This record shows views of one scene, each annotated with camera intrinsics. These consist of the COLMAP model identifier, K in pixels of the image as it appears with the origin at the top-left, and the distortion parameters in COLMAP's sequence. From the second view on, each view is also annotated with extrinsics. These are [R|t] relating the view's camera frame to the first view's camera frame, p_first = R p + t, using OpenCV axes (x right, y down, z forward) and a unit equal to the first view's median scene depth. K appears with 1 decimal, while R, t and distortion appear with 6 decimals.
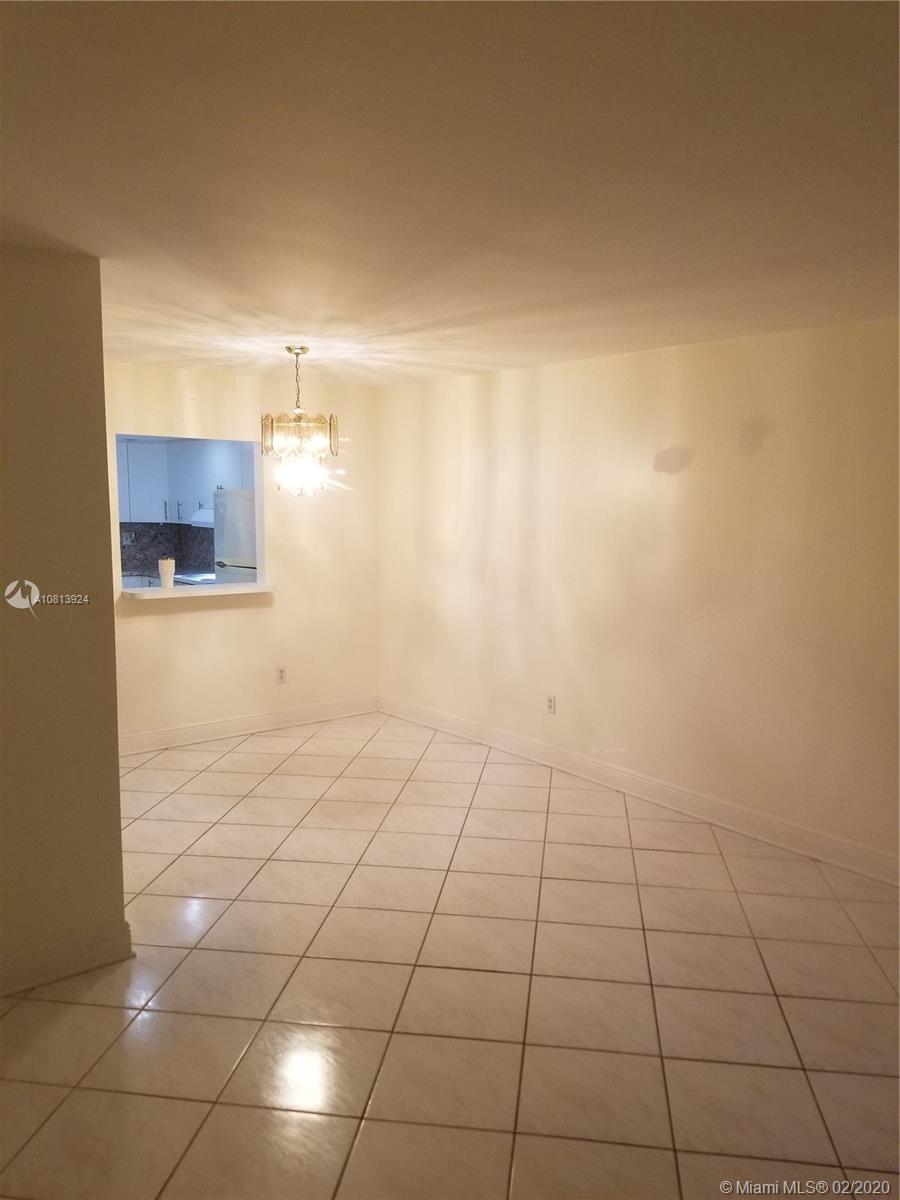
lens RADIAL K [[933.2, 0, 450.6], [0, 933.2, 625.5], [0, 0, 1]] dist [0.079994, -0.154594]
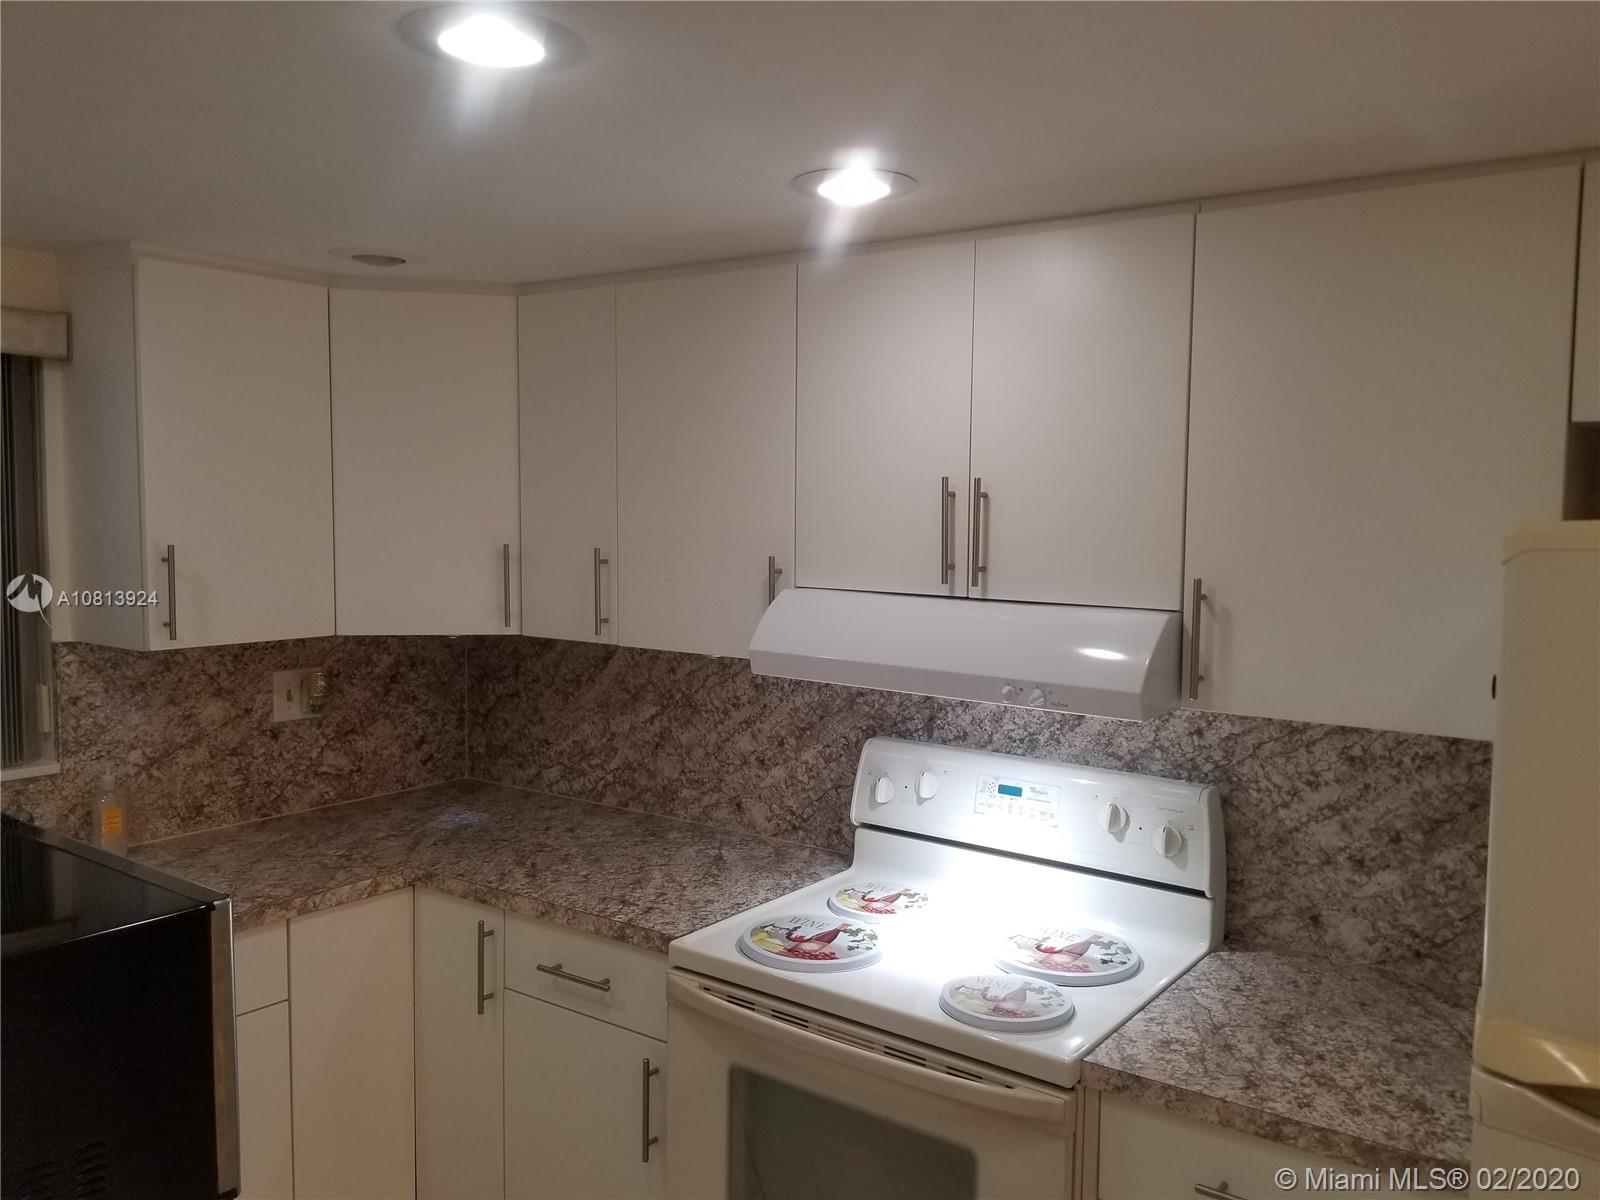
lens RADIAL K [[1244.2, 0, 812.4], [0, 1244.2, 606.8], [0, 0, 1]] dist [0.079994, -0.154594]
pose [[0.963602, -0.017853, 0.266743, -0.301868], [0.031857, 0.998326, -0.048265, -0.095900], [-0.265435, 0.055006, 0.962558, 0.656030]]
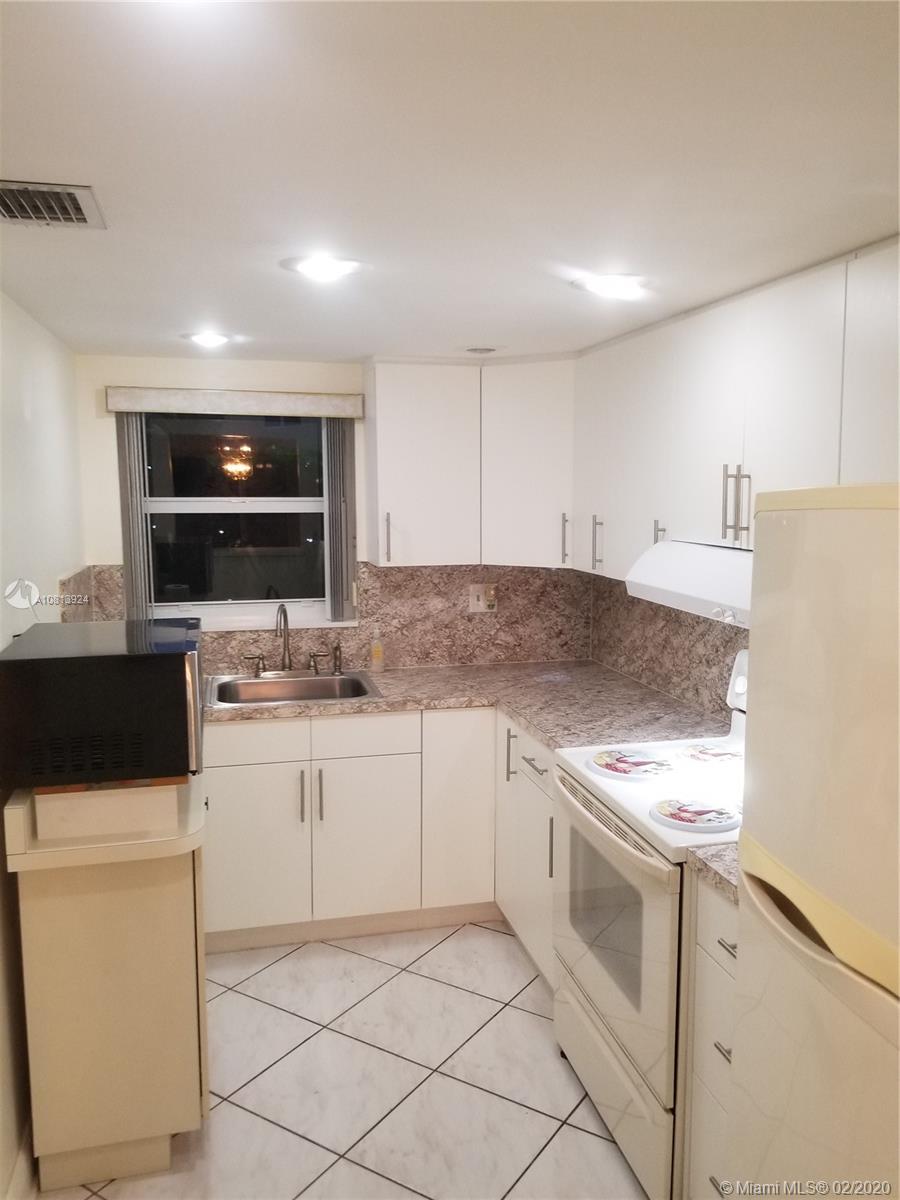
lens RADIAL K [[933.2, 0, 450.6], [0, 933.2, 625.5], [0, 0, 1]] dist [0.079994, -0.154594]
pose [[0.900848, 0.051257, -0.431098, -0.171368], [-0.046147, 0.998685, 0.022311, -0.089433], [0.431675, -0.000205, 0.902029, 0.611416]]
